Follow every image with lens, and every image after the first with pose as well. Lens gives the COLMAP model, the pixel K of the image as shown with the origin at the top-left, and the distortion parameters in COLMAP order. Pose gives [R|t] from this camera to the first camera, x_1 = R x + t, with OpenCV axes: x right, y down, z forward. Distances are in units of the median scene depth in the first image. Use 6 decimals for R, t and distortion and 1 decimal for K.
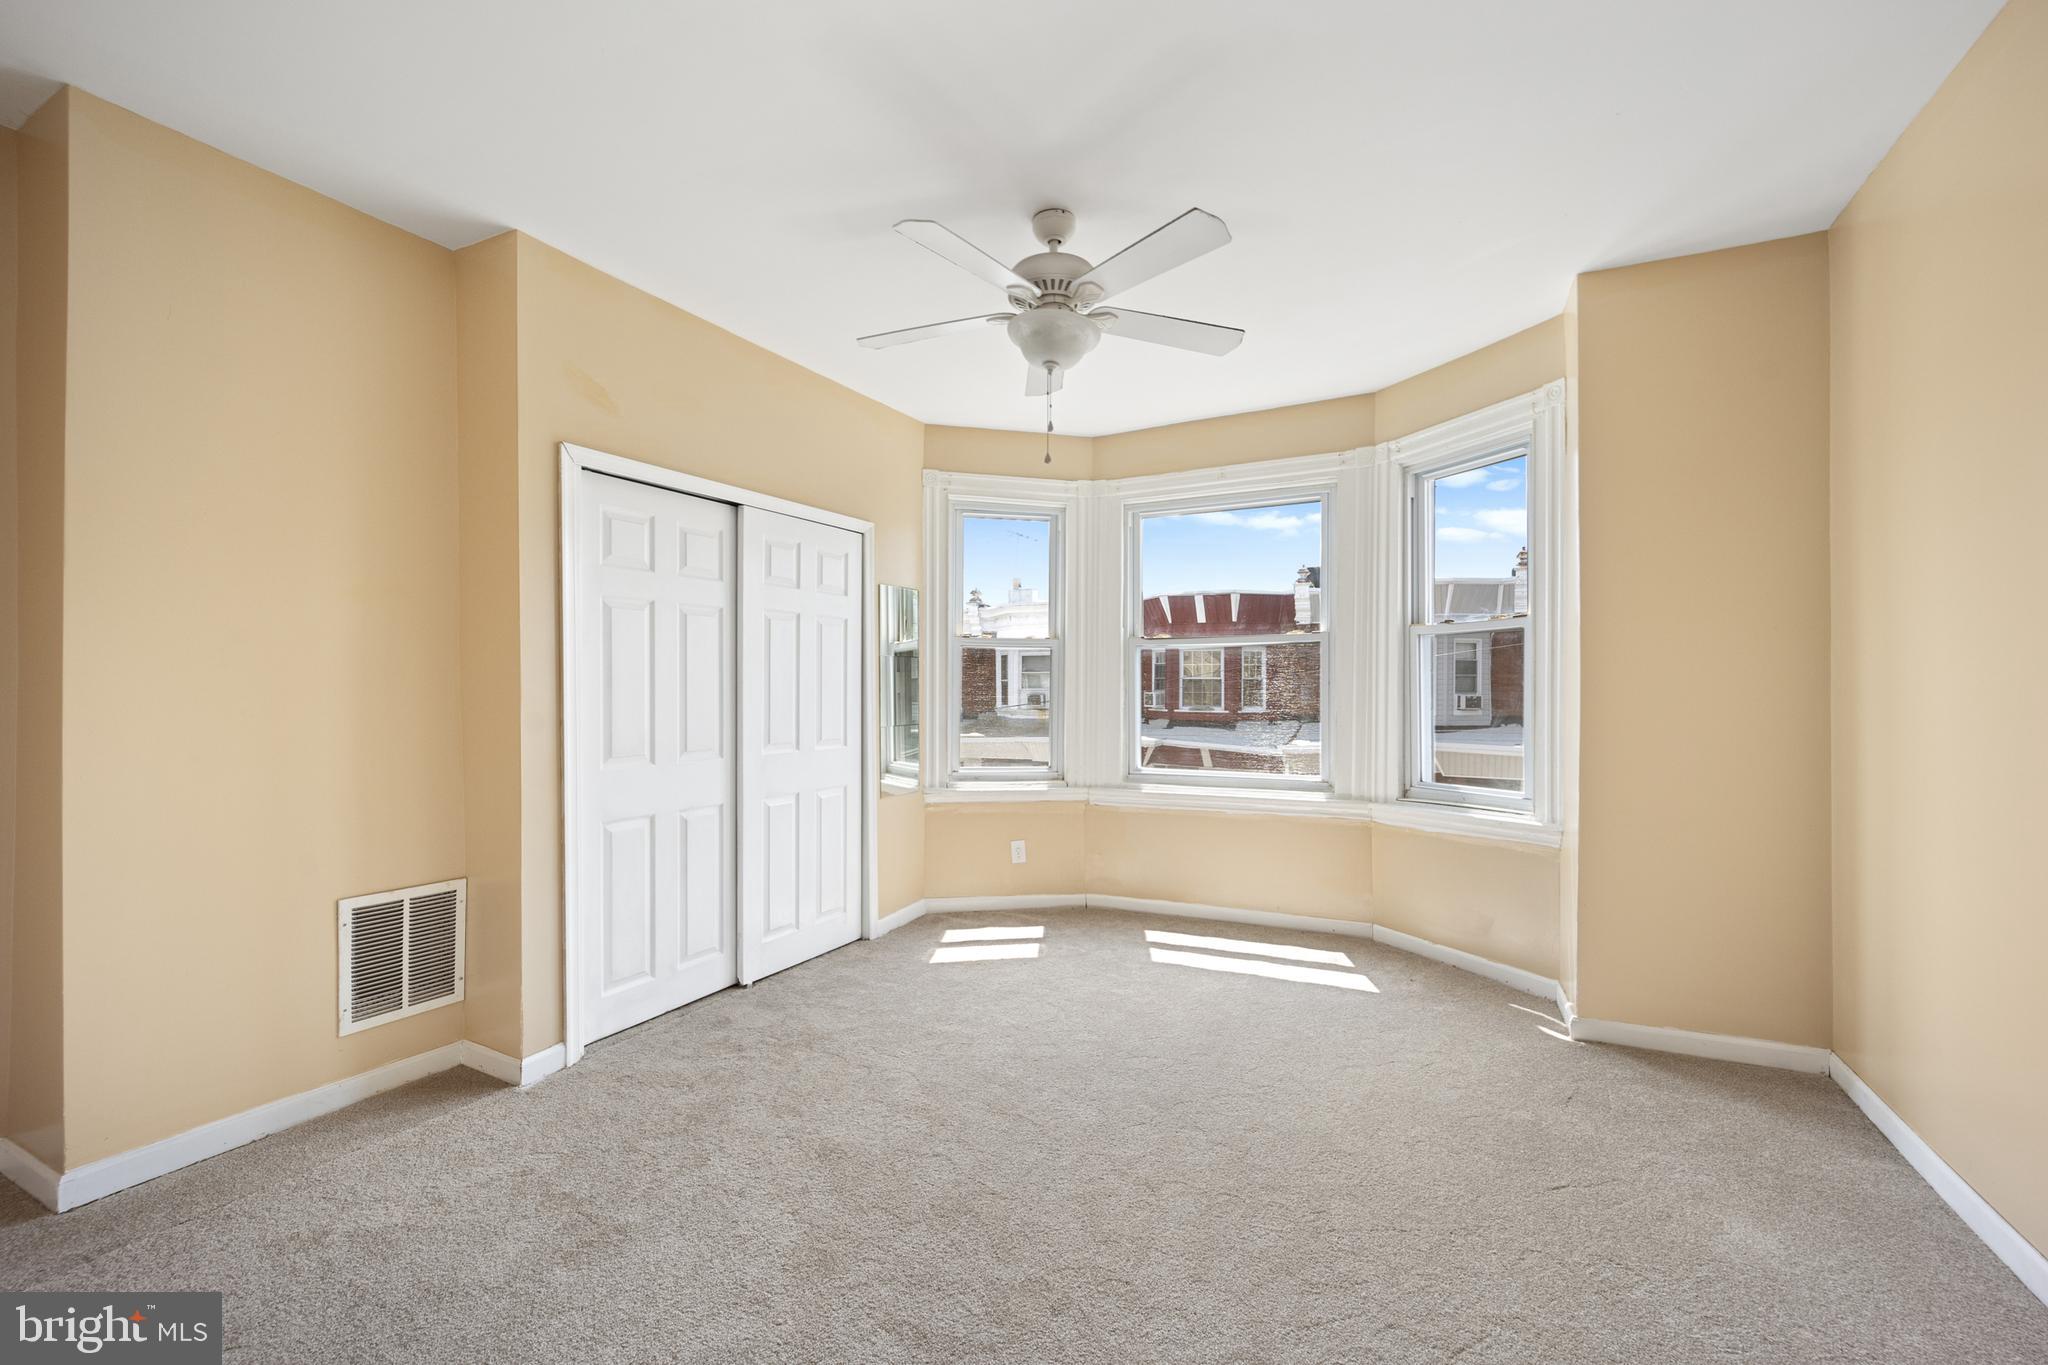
lens RADIAL K [[844.6, 0, 1012.2], [0, 844.6, 695.4], [0, 0, 1]] dist [-0.001285, -0.001630]
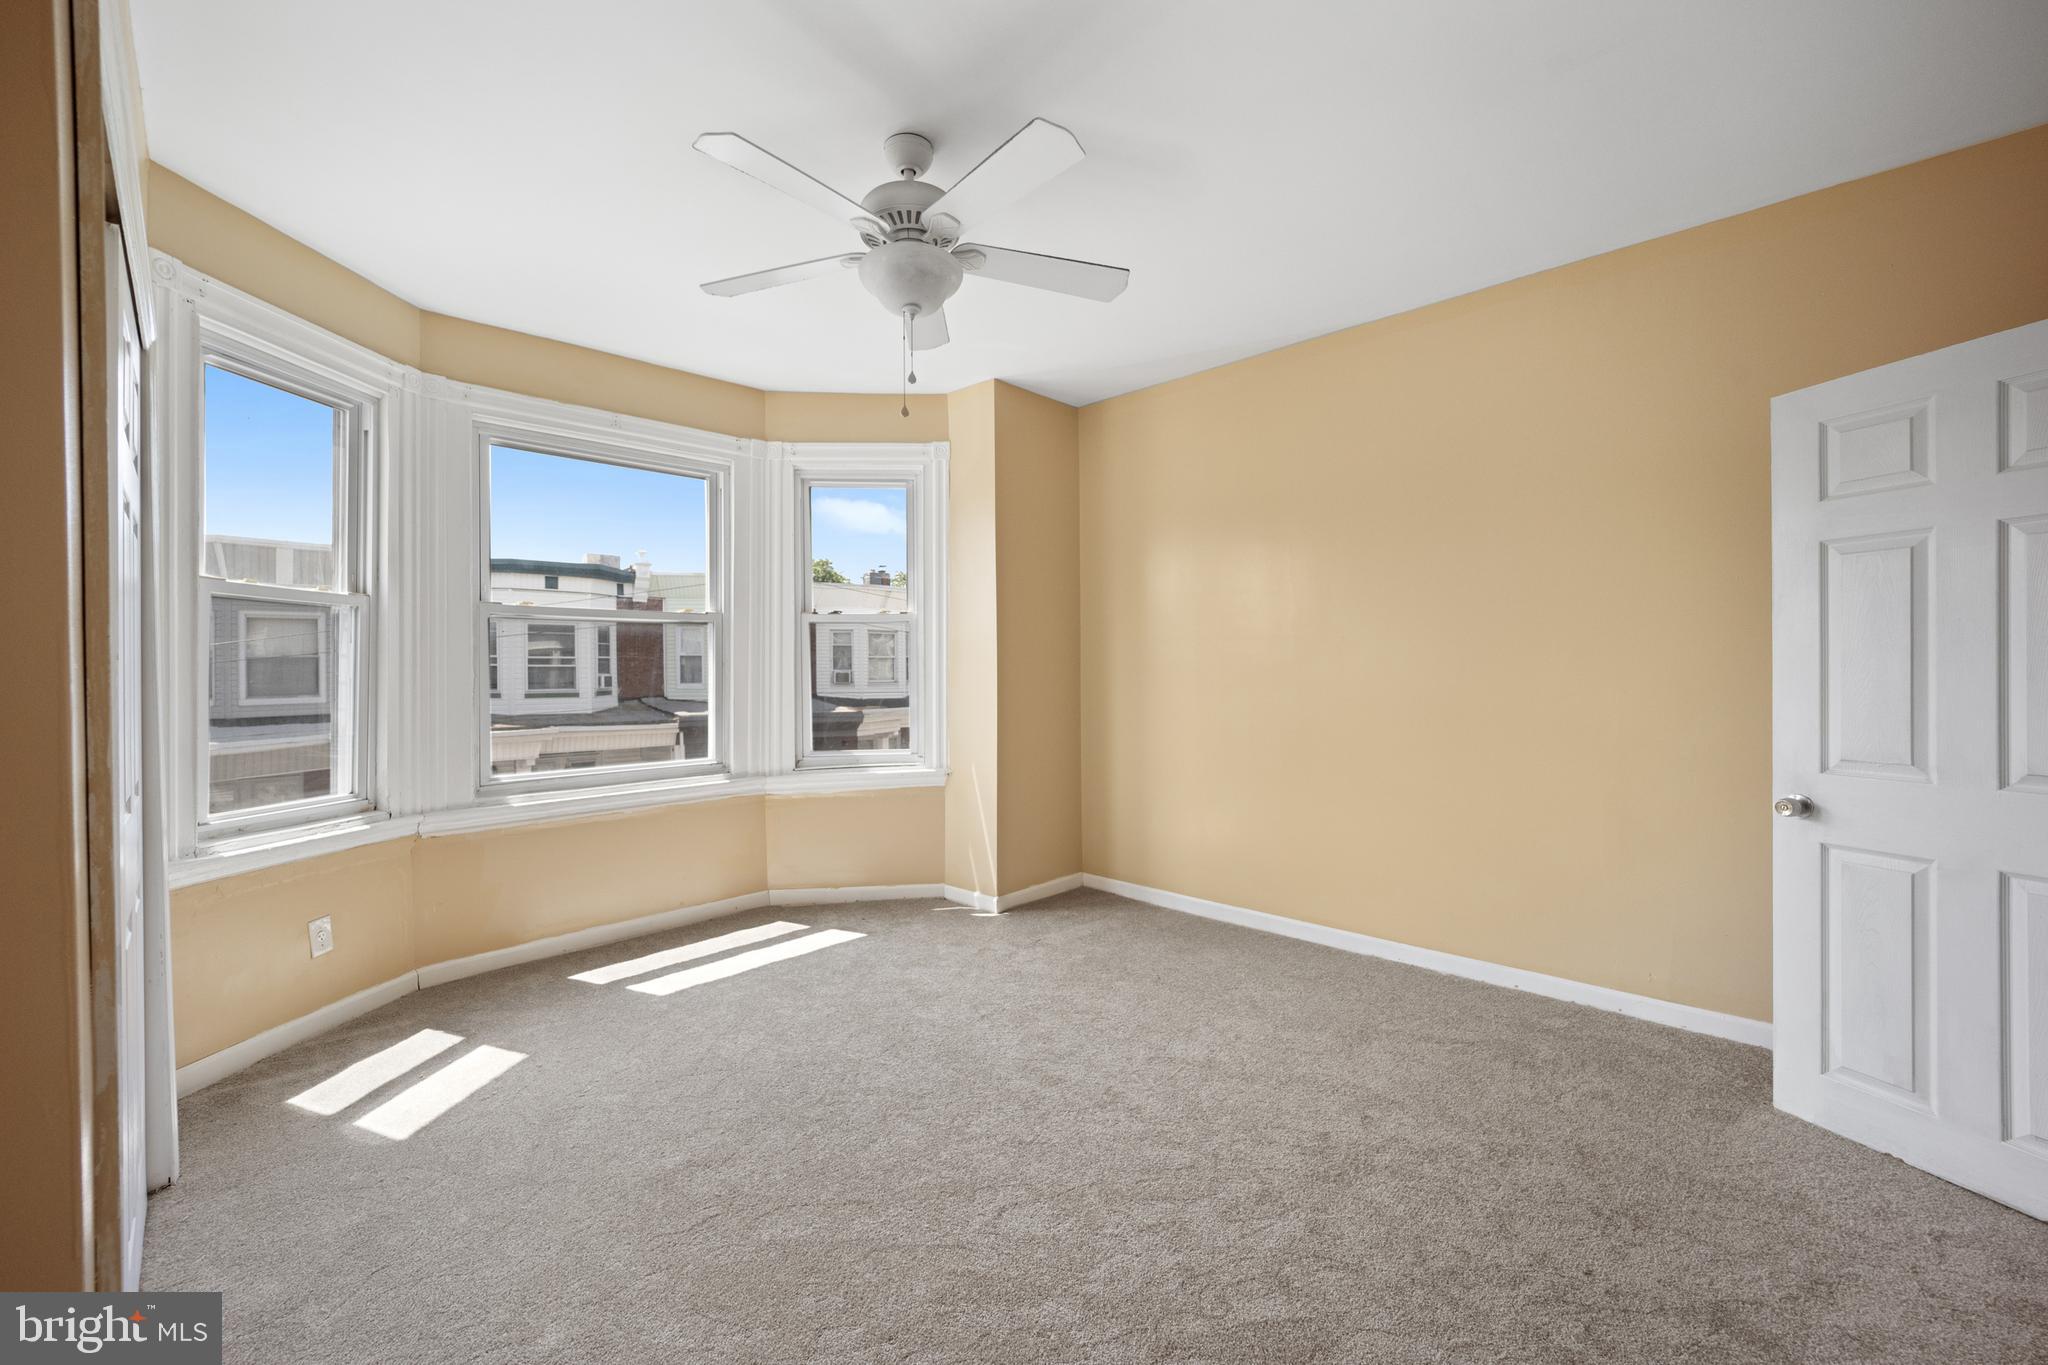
lens RADIAL K [[844.6, 0, 986.3], [0, 844.6, 677.4], [0, 0, 1]] dist [-0.001285, -0.001630]
pose [[0.306678, -0.013167, 0.951722, -0.496487], [0.010752, 0.999888, 0.010368, -0.006301], [-0.951753, 0.007054, 0.306785, 0.406456]]
